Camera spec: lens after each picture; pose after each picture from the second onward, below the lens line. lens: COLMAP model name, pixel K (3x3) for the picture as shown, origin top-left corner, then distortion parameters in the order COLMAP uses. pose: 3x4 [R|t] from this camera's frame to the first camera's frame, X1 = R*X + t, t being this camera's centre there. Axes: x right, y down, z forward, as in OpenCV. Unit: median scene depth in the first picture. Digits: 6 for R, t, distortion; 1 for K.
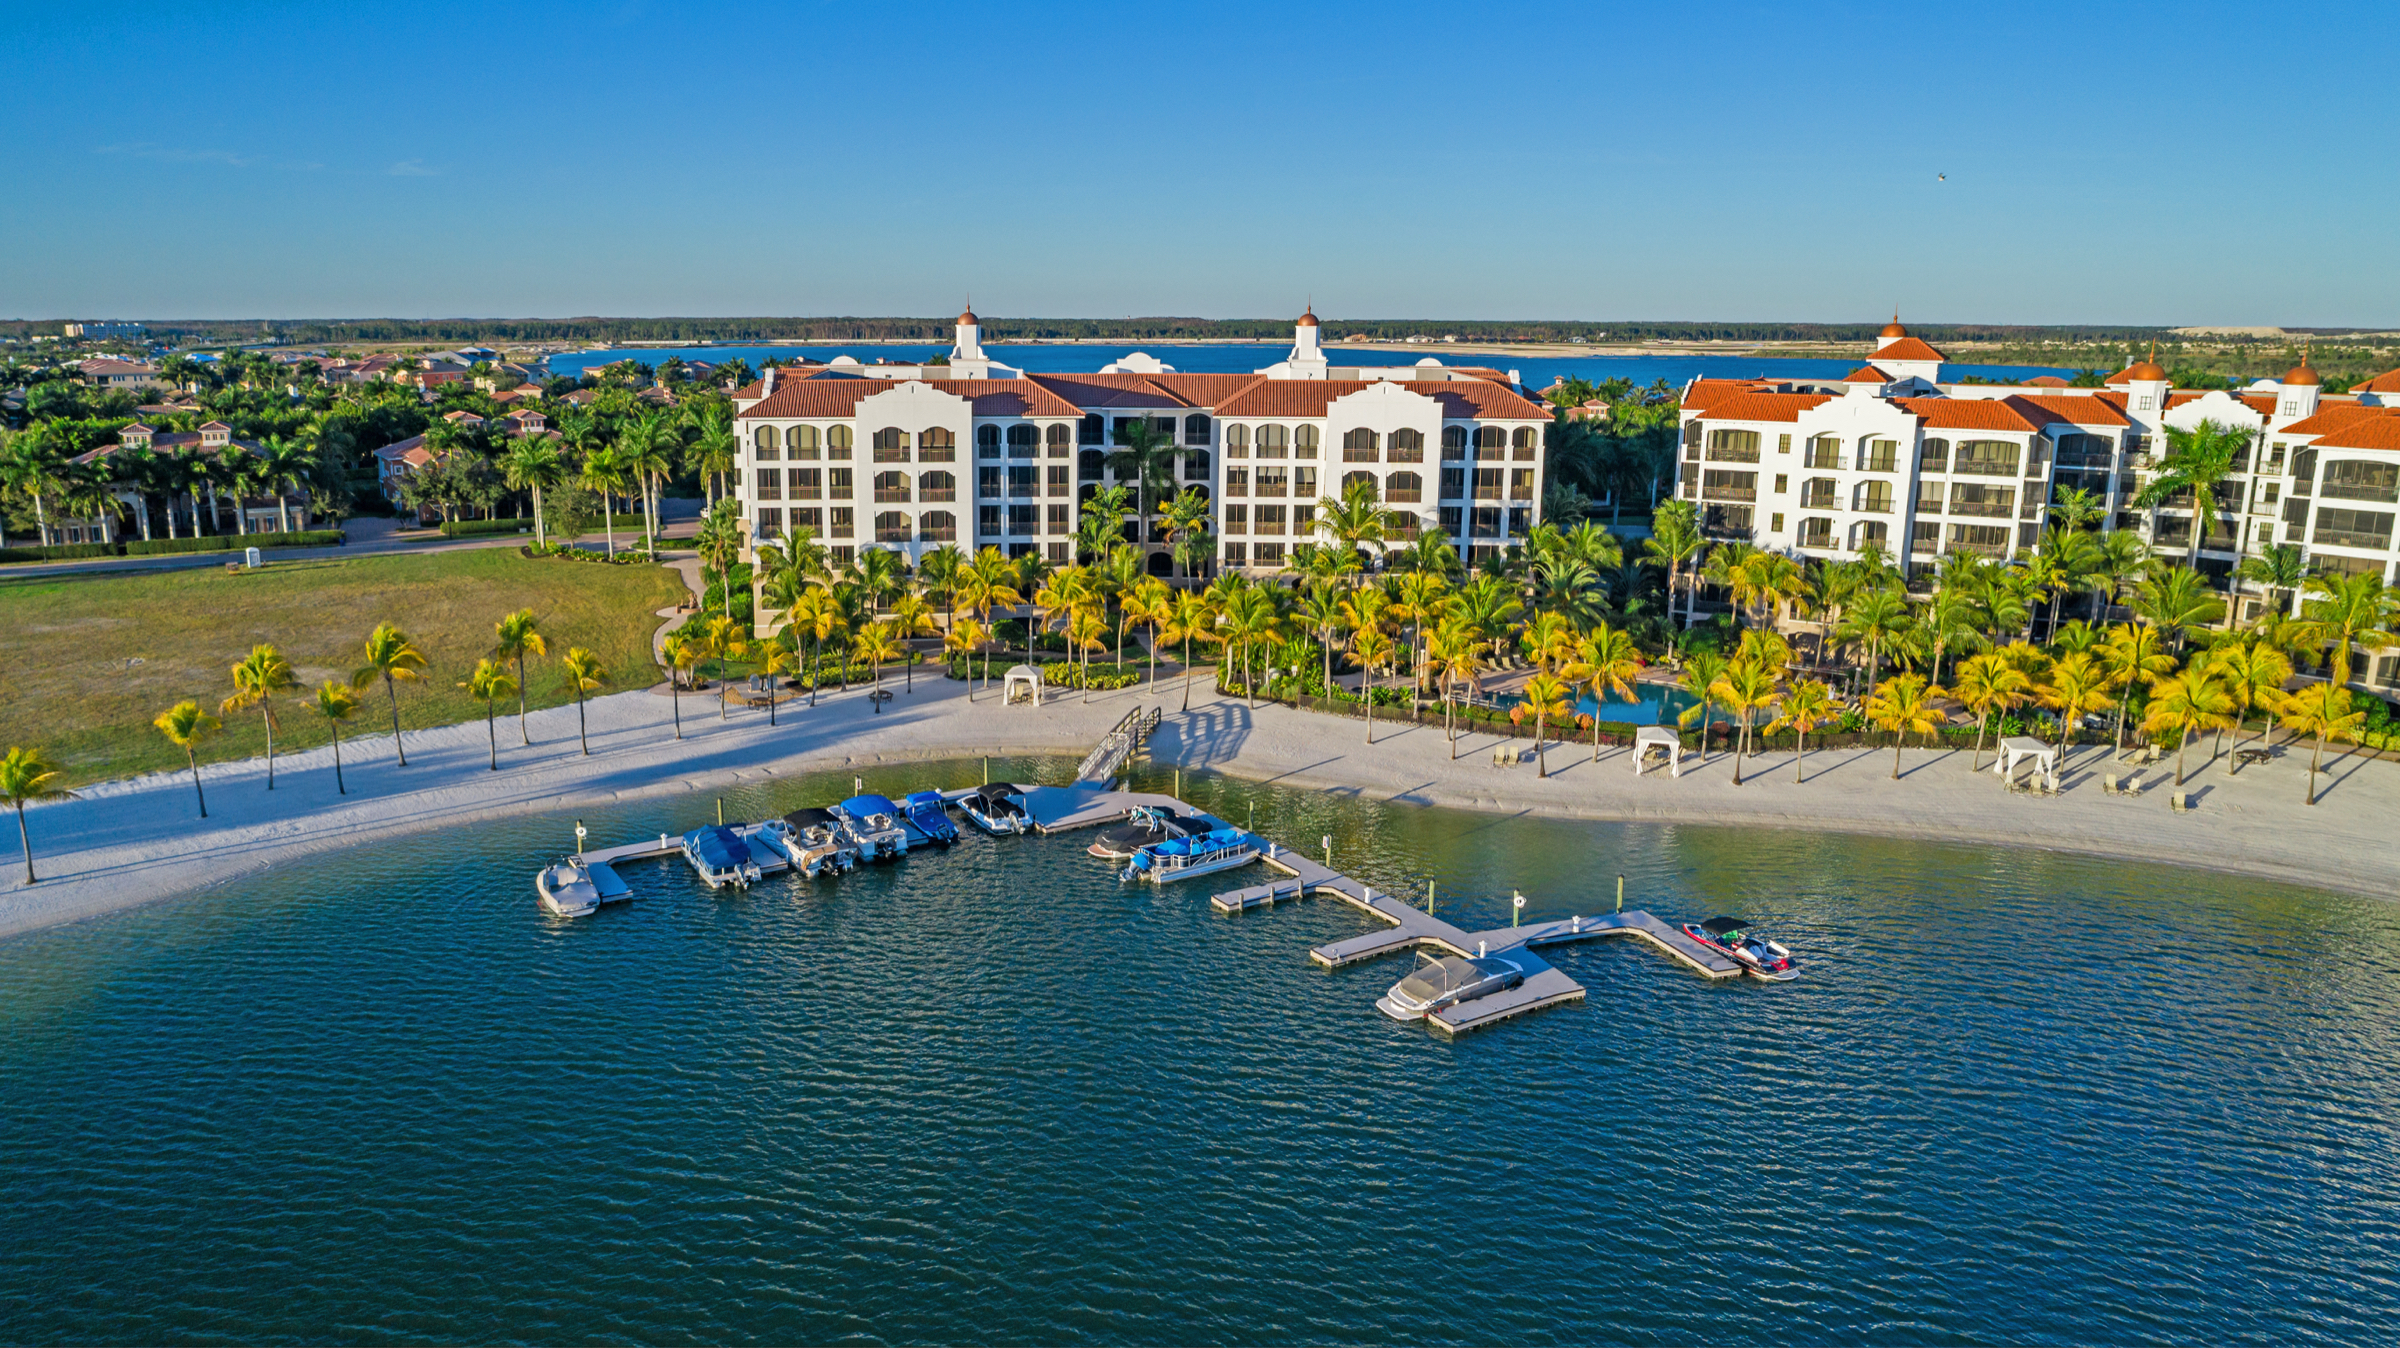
lens RADIAL K [[1605.1, 0, 1161.4], [0, 1605.1, 674.4], [0, 0, 1]] dist [-0.012422, 0.001794]
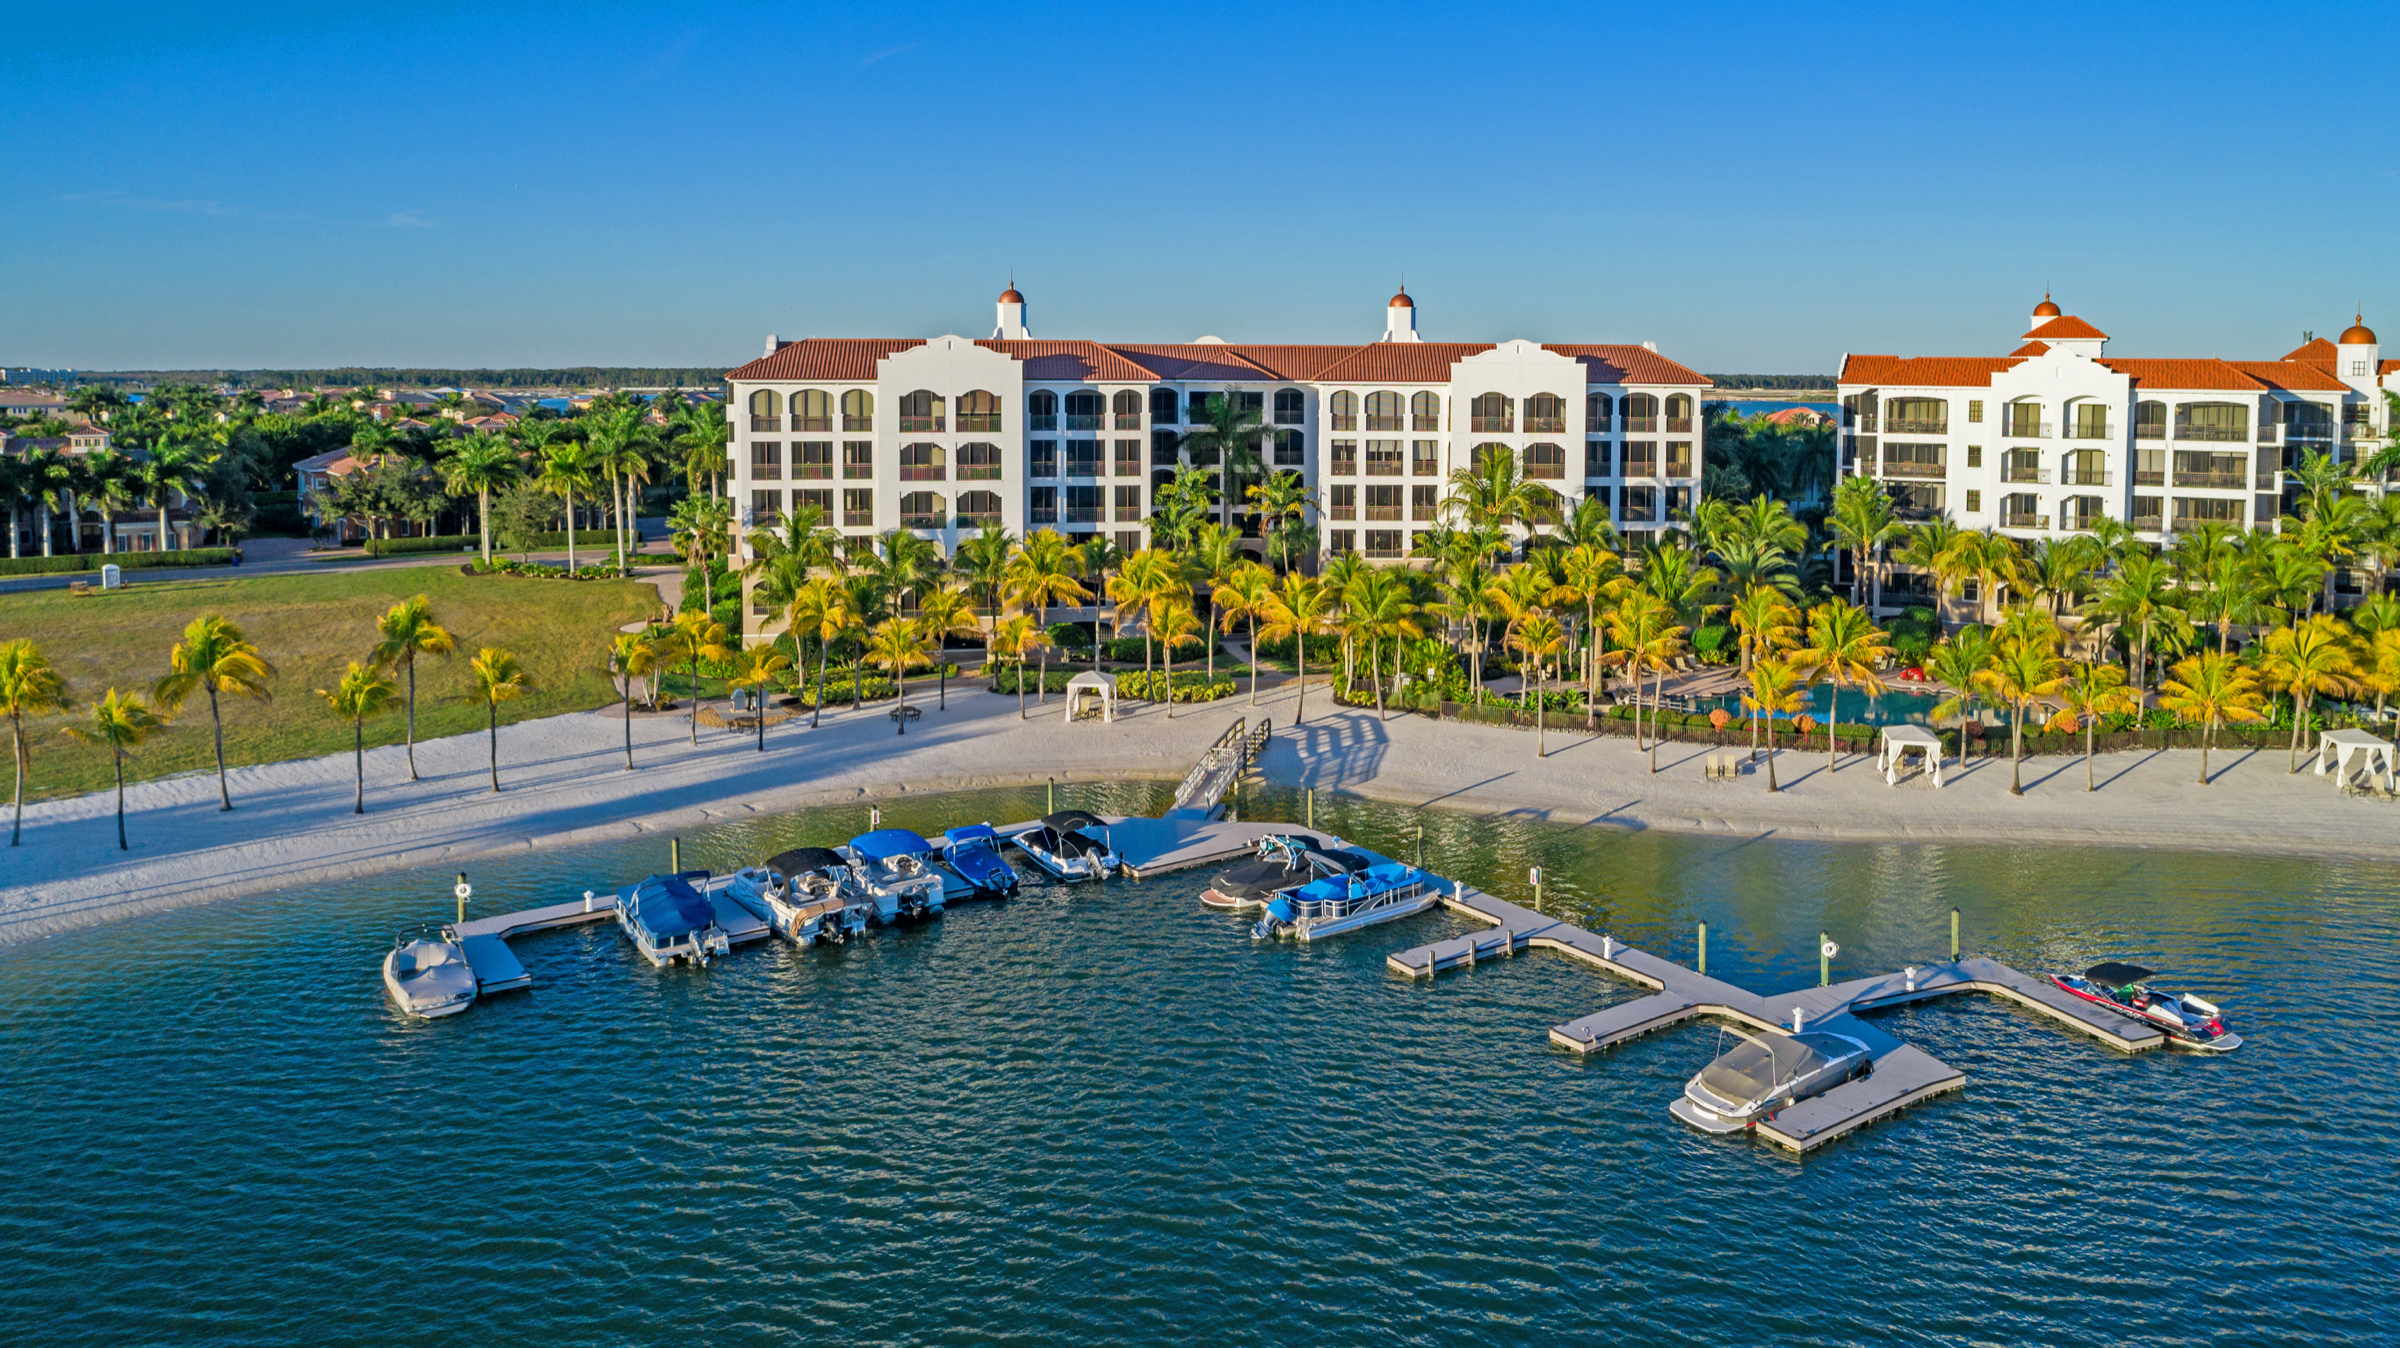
lens RADIAL K [[1657.2, 0, 1358.6], [0, 1657.2, 558.5], [0, 0, 1]] dist [-0.003009, -0.003169]
pose [[0.995316, -0.007451, 0.096390, -0.029853], [0.017820, 0.994081, -0.107165, 0.025554], [-0.095021, 0.108381, 0.989558, 0.157970]]
